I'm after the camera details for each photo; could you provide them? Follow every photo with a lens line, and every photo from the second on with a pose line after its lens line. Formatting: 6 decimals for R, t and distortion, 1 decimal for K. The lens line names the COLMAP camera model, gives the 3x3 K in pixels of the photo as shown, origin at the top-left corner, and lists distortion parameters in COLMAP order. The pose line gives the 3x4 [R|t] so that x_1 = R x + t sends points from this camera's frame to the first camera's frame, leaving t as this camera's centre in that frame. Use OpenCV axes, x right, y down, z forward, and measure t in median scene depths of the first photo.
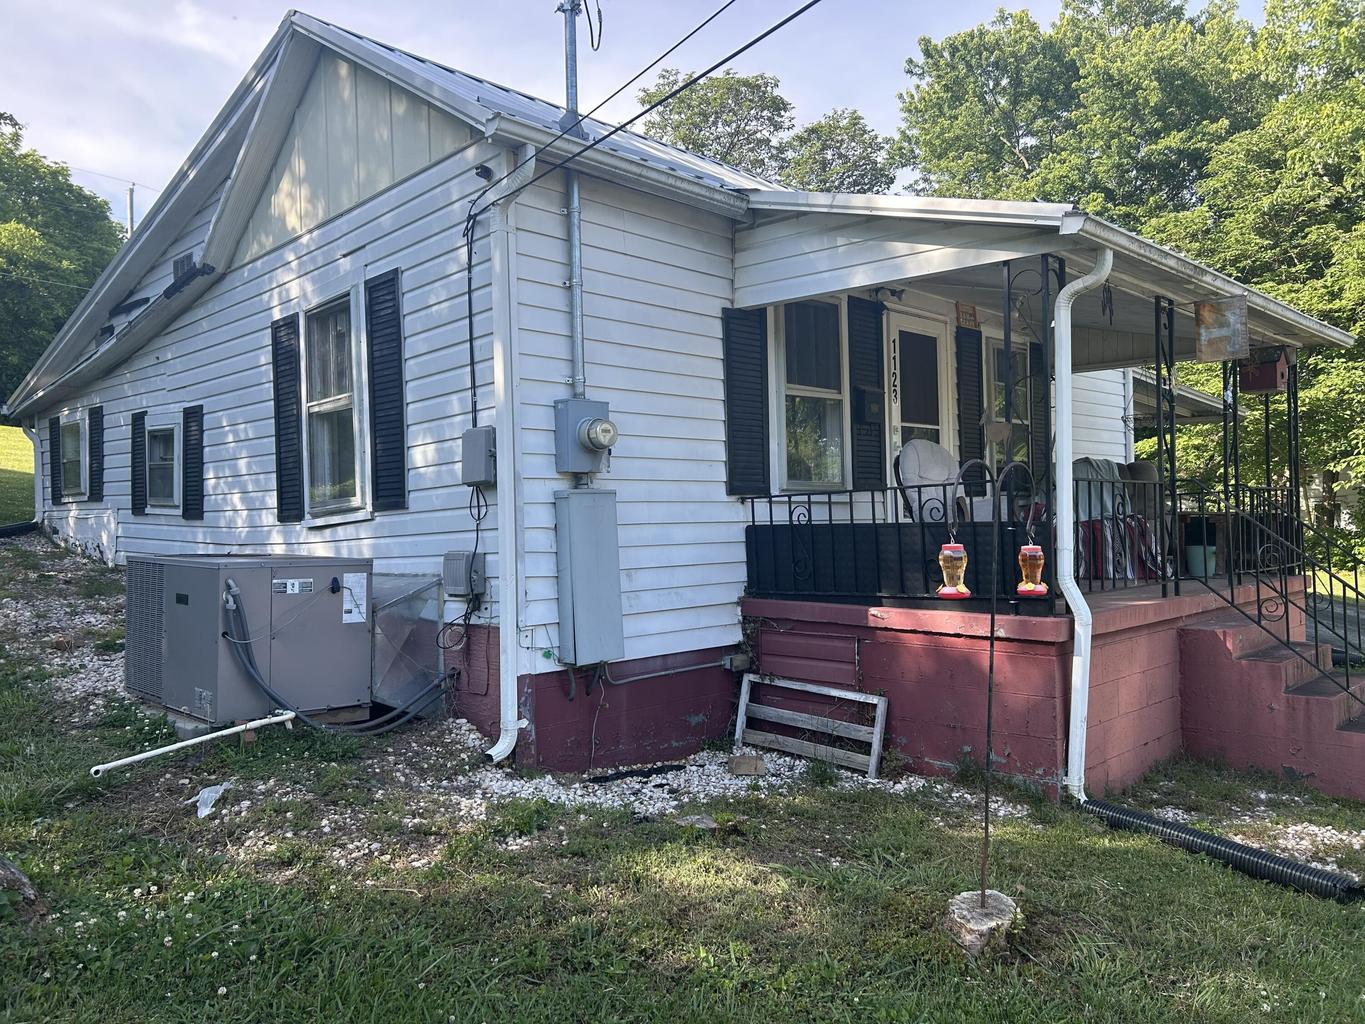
lens RADIAL K [[1028.7, 0, 682.3], [0, 1028.7, 513.5], [0, 0, 1]] dist [0.046617, -0.005099]
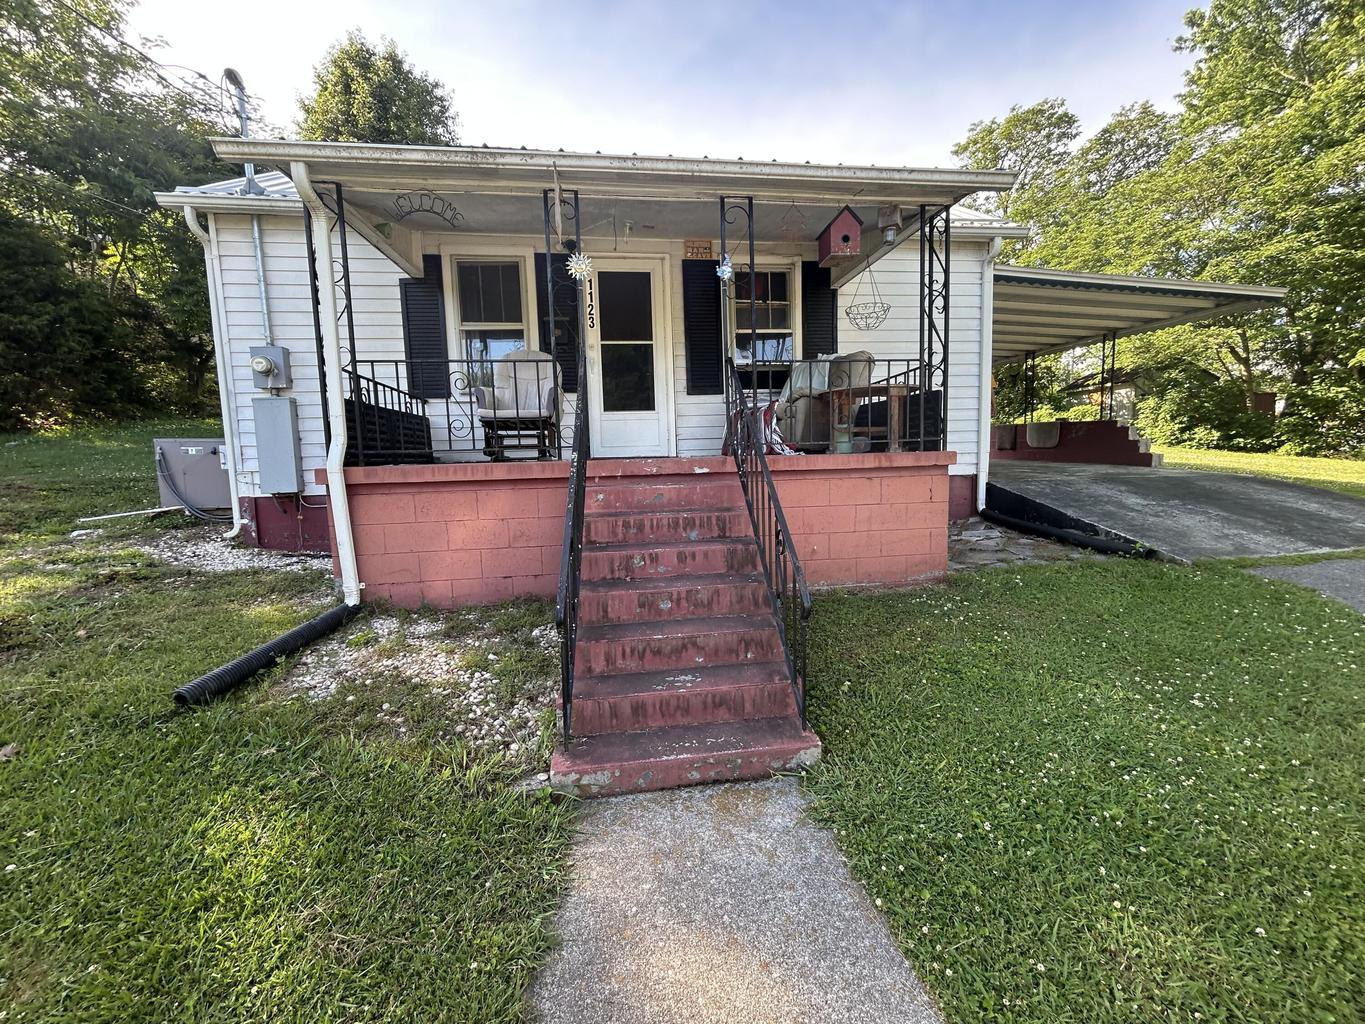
lens RADIAL K [[547.6, 0, 683.1], [0, 547.6, 510.2], [0, 0, 1]] dist [0.001708, 0.000316]
pose [[0.791622, 0.054221, -0.608600, 0.754925], [0.020140, 0.993198, 0.114682, 0.054397], [0.610679, -0.103042, 0.785146, 0.467529]]
